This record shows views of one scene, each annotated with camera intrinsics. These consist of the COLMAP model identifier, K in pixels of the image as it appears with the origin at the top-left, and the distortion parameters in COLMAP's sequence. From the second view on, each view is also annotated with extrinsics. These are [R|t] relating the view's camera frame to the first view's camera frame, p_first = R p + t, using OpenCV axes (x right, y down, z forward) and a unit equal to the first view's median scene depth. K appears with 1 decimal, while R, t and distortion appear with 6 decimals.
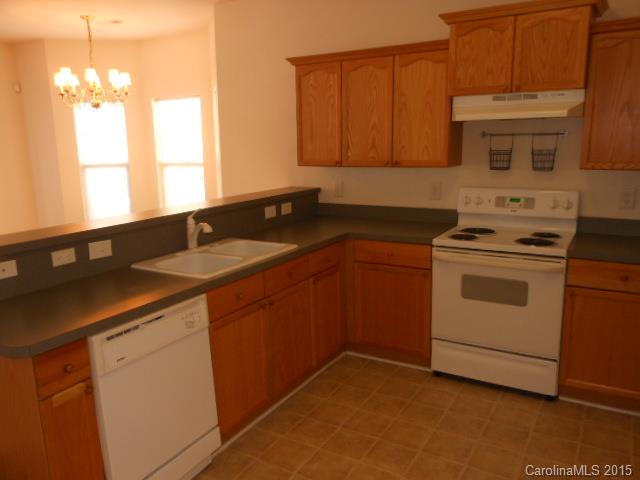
lens RADIAL K [[540.1, 0, 320.0], [0, 540.1, 240.0], [0, 0, 1]] dist [0.030496, -0.006266]
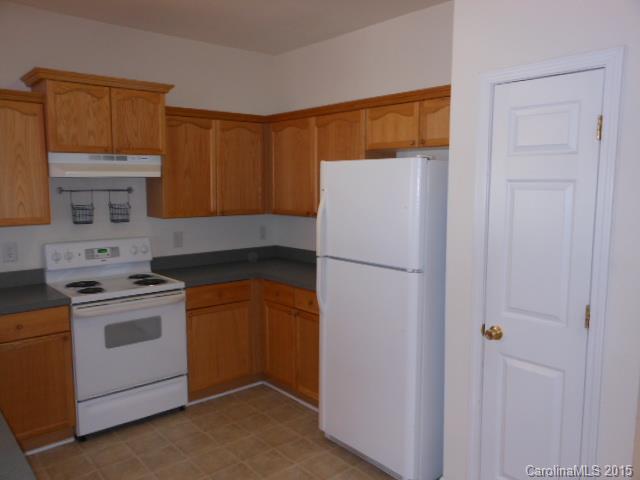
lens RADIAL K [[509.1, 0, 320.0], [0, 509.1, 240.0], [0, 0, 1]] dist [-0.005093, 0.000435]
pose [[0.322014, -0.082794, 0.943108, -0.481540], [0.177749, 0.983741, 0.025671, -0.046153], [-0.929899, 0.159370, 0.331495, 0.273826]]
